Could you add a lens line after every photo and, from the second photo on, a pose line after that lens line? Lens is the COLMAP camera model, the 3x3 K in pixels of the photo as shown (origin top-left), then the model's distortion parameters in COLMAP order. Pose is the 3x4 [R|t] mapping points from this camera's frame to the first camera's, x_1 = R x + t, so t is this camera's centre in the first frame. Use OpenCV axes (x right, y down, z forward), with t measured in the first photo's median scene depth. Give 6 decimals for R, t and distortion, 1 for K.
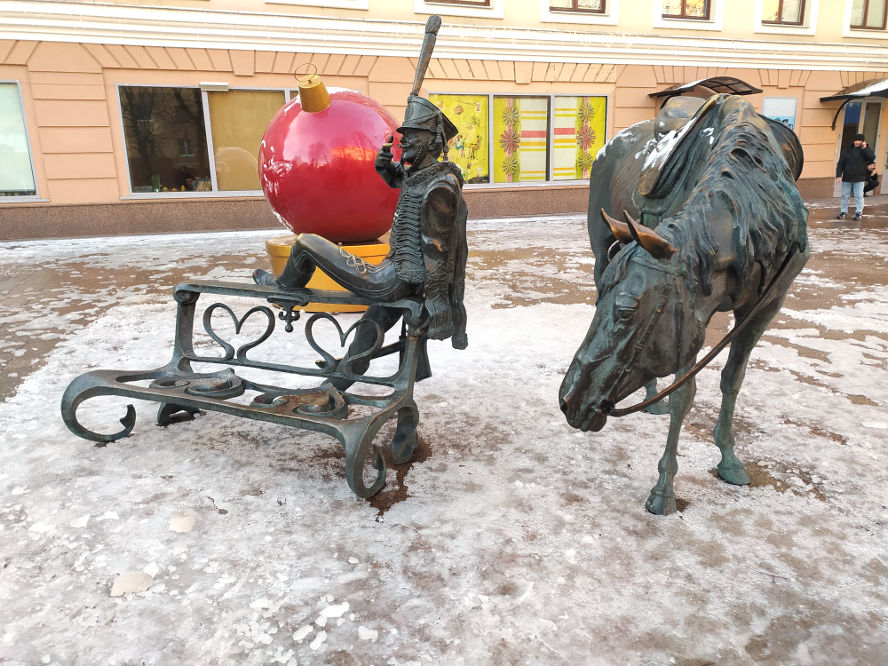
lens RADIAL K [[660.0, 0, 444.0], [0, 660.0, 333.0], [0, 0, 1]] dist [0.031519, -0.003823]
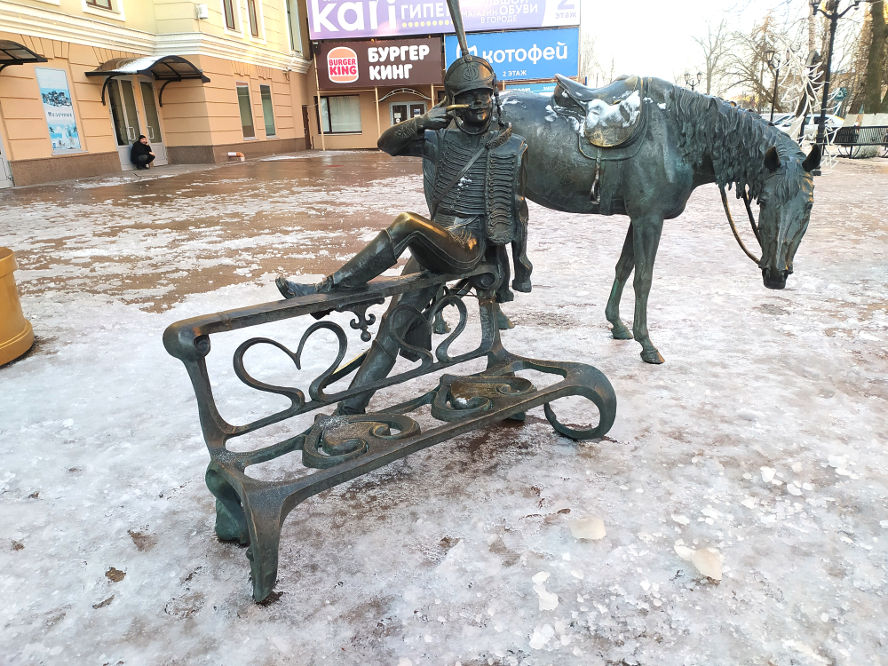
lens RADIAL K [[660.0, 0, 444.0], [0, 660.0, 333.0], [0, 0, 1]] dist [0.031519, -0.003823]
pose [[0.459143, -0.273233, 0.845299, -0.838295], [0.246405, 0.953360, 0.174322, -0.123355], [-0.853506, 0.128247, 0.505055, 0.494359]]
